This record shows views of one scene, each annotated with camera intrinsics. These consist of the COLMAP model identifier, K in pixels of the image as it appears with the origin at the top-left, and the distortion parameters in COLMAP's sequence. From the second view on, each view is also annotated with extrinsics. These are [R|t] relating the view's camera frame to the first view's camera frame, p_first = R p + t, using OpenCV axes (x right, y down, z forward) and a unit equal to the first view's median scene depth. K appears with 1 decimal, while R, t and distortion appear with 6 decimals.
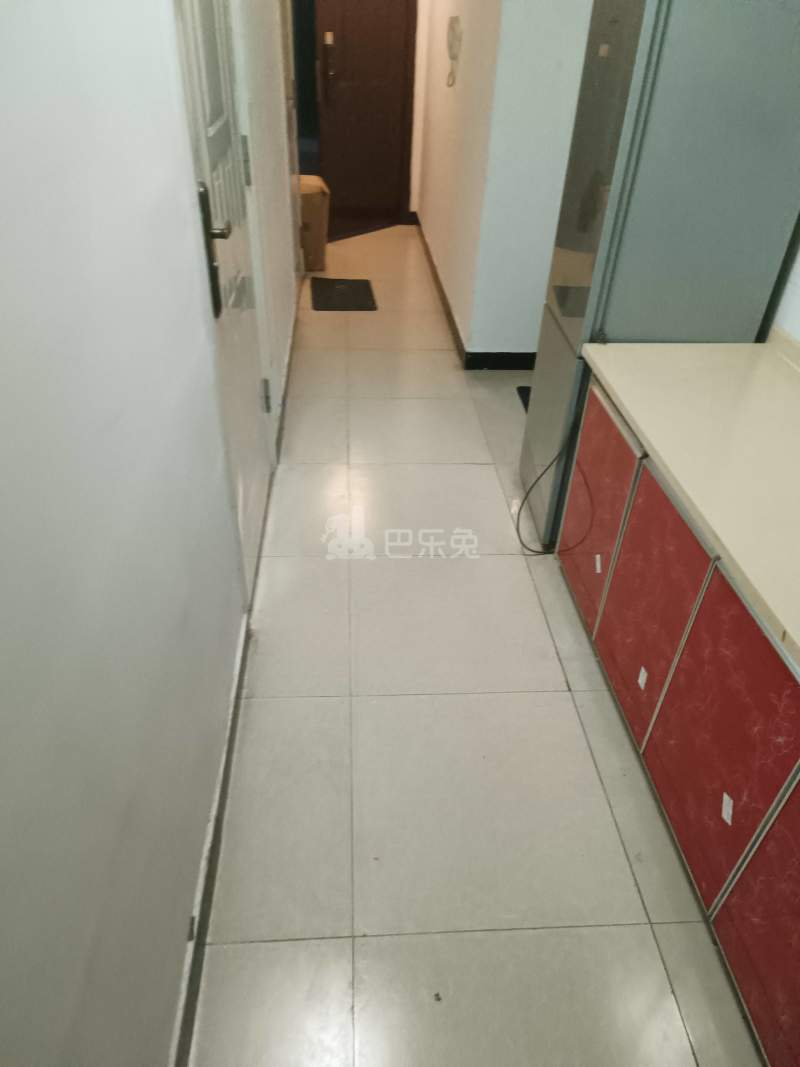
lens RADIAL K [[703.3, 0, 400.0], [0, 703.3, 533.5], [0, 0, 1]] dist [0.077726, -0.072416]
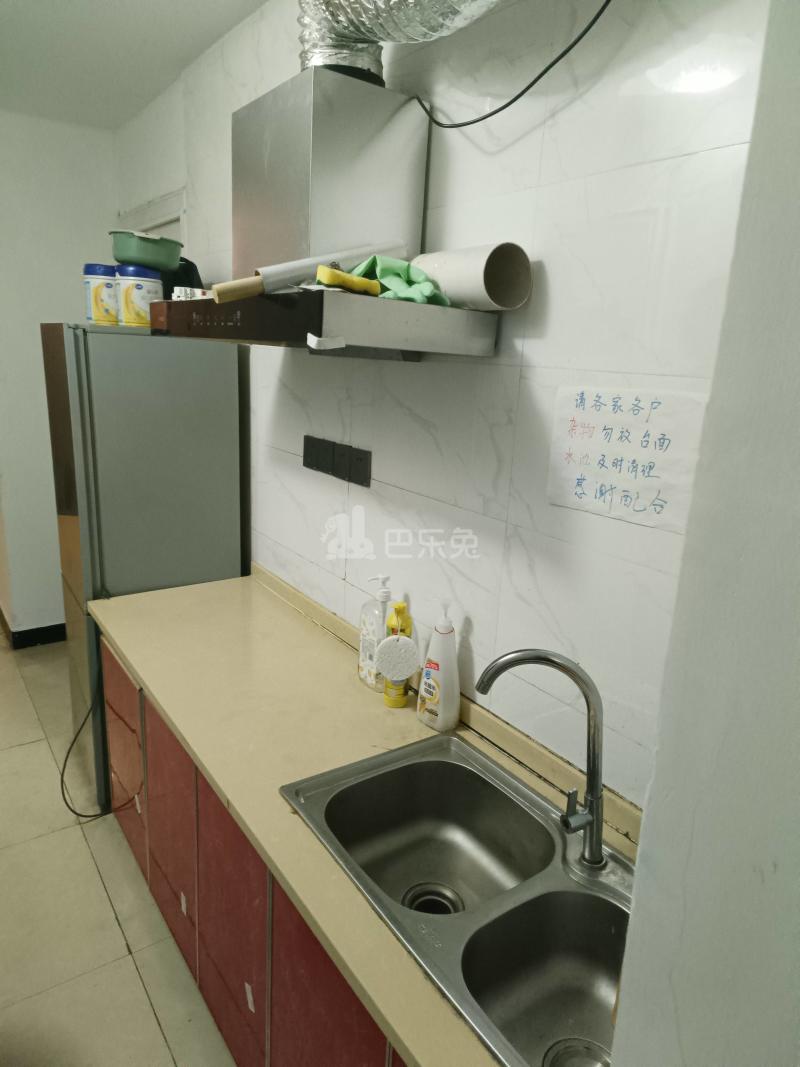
lens RADIAL K [[703.3, 0, 400.0], [0, 703.3, 533.5], [0, 0, 1]] dist [0.077726, -0.072416]
pose [[0.855764, -0.130426, 0.500656, 0.132746], [0.298029, 0.915288, -0.270975, 0.072667], [-0.422903, 0.381101, 0.822141, -0.131987]]
